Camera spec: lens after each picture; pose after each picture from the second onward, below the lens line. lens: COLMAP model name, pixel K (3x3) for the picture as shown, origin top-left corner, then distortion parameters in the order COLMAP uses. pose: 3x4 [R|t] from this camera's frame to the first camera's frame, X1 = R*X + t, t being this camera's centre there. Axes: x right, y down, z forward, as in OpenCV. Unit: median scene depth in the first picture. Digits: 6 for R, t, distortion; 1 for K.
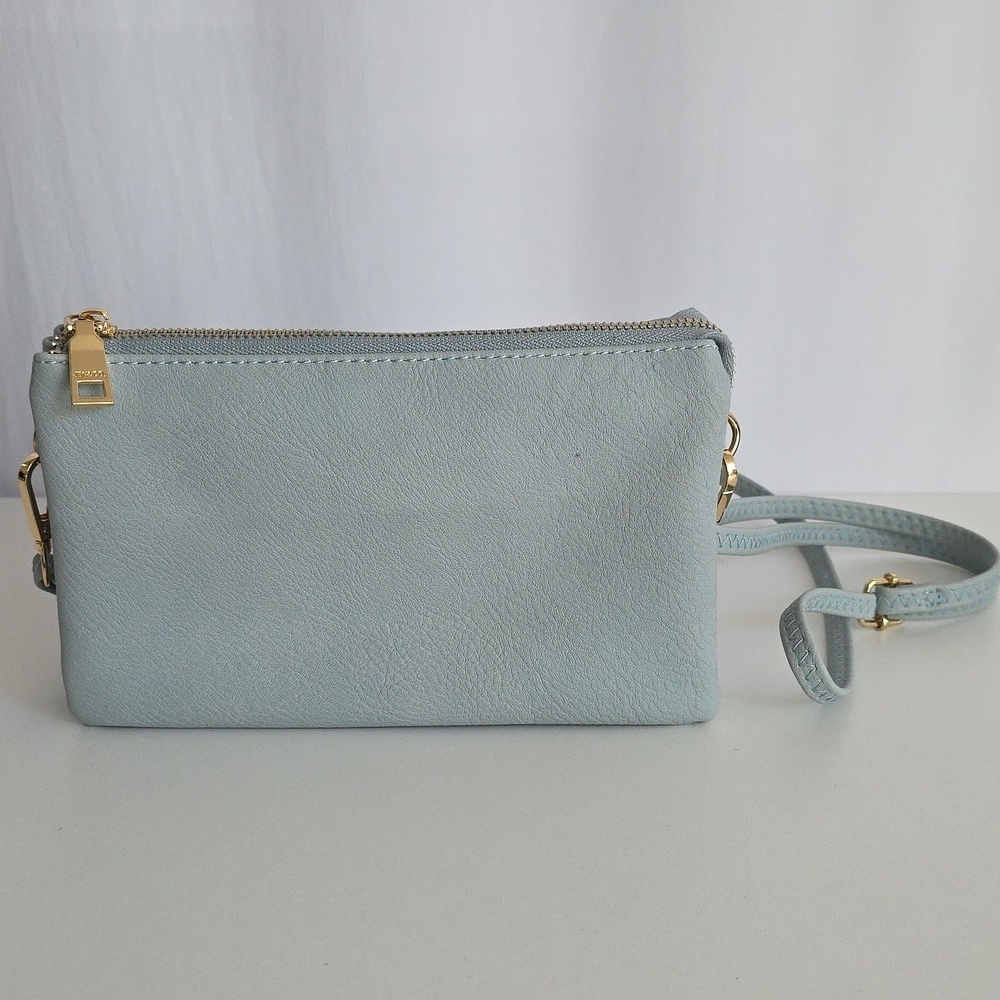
lens RADIAL K [[1442.5, 0, 500.0], [0, 1442.5, 500.0], [0, 0, 1]] dist [0.239806, -0.721475]
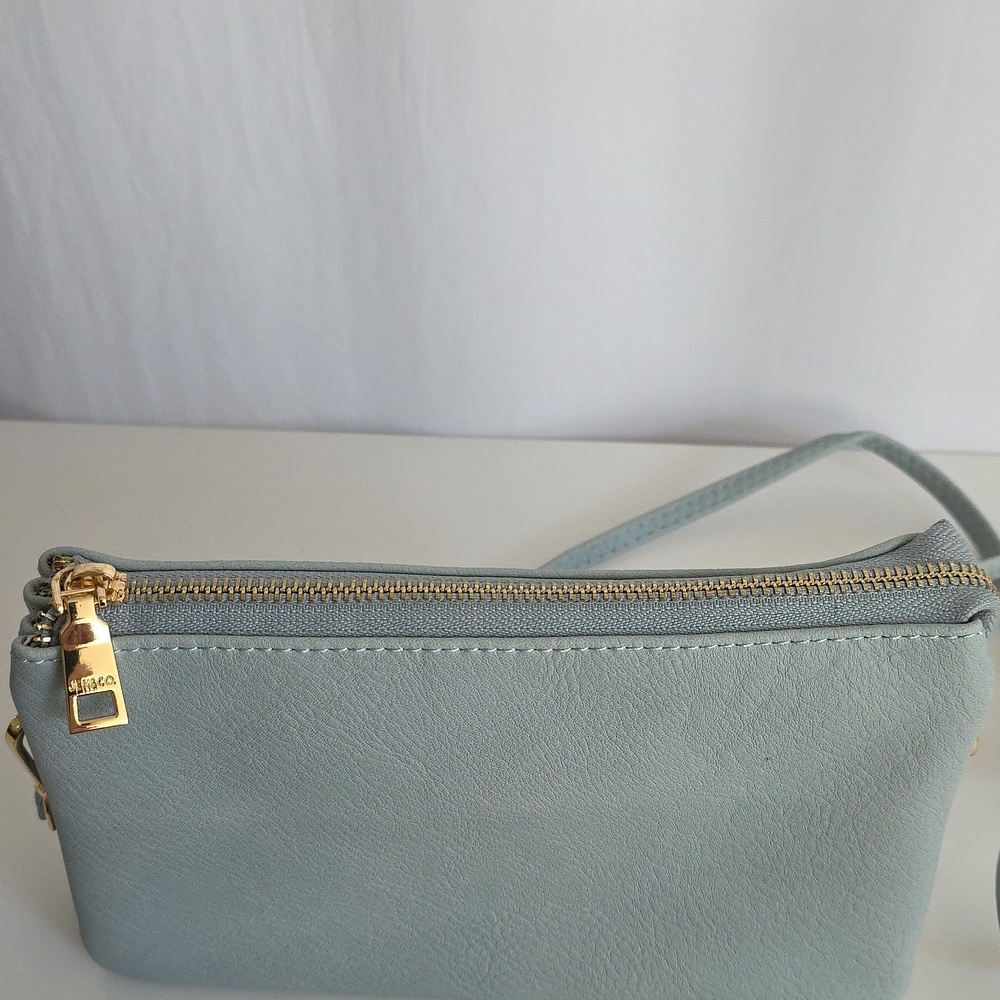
lens RADIAL K [[1442.5, 0, 500.0], [0, 1442.5, 500.0], [0, 0, 1]] dist [0.239806, -0.721475]
pose [[0.998993, 0.042941, -0.013022, -0.076668], [-0.035096, 0.928558, 0.369525, -0.421082], [0.027960, -0.368696, 0.929129, 0.371728]]
